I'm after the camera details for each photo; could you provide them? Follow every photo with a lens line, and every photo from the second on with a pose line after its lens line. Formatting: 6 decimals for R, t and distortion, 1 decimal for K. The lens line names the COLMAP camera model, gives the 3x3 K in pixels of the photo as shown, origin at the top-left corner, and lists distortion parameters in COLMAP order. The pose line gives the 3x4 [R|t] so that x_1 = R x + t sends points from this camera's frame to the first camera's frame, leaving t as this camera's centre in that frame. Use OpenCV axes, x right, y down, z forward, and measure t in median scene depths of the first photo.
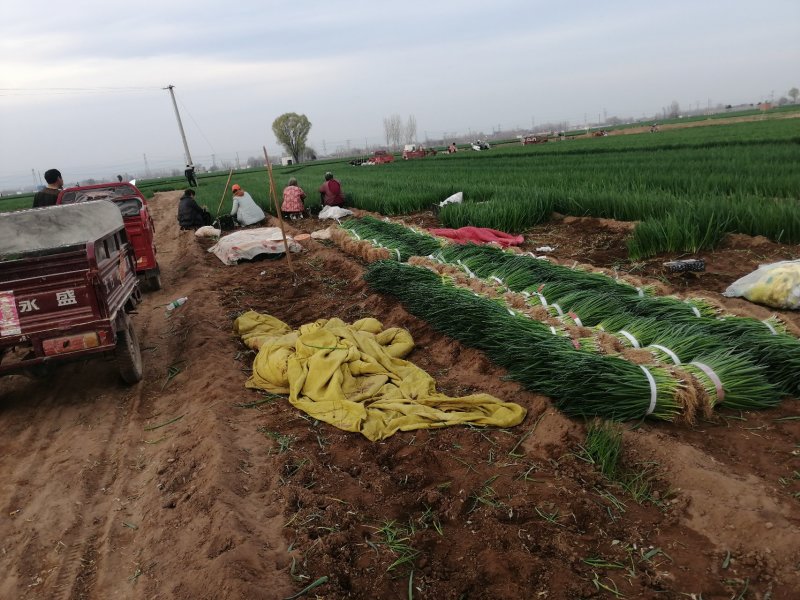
lens RADIAL K [[619.7, 0, 400.0], [0, 619.7, 300.0], [0, 0, 1]] dist [0.025548, -0.036183]
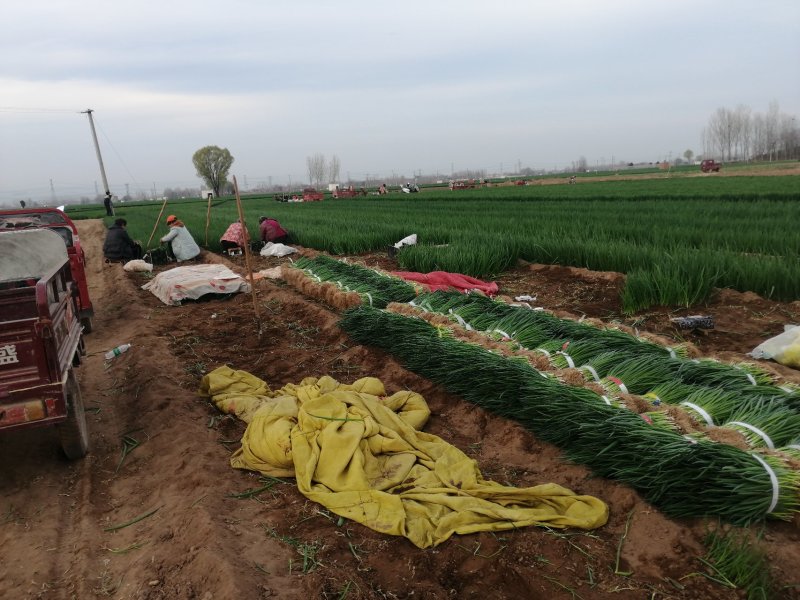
lens RADIAL K [[619.7, 0, 400.0], [0, 619.7, 300.0], [0, 0, 1]] dist [0.025548, -0.036183]
pose [[0.991397, 0.025702, 0.128345, -0.129040], [-0.017610, 0.997808, -0.063784, -0.025538], [-0.129703, 0.060976, 0.989676, 0.147755]]
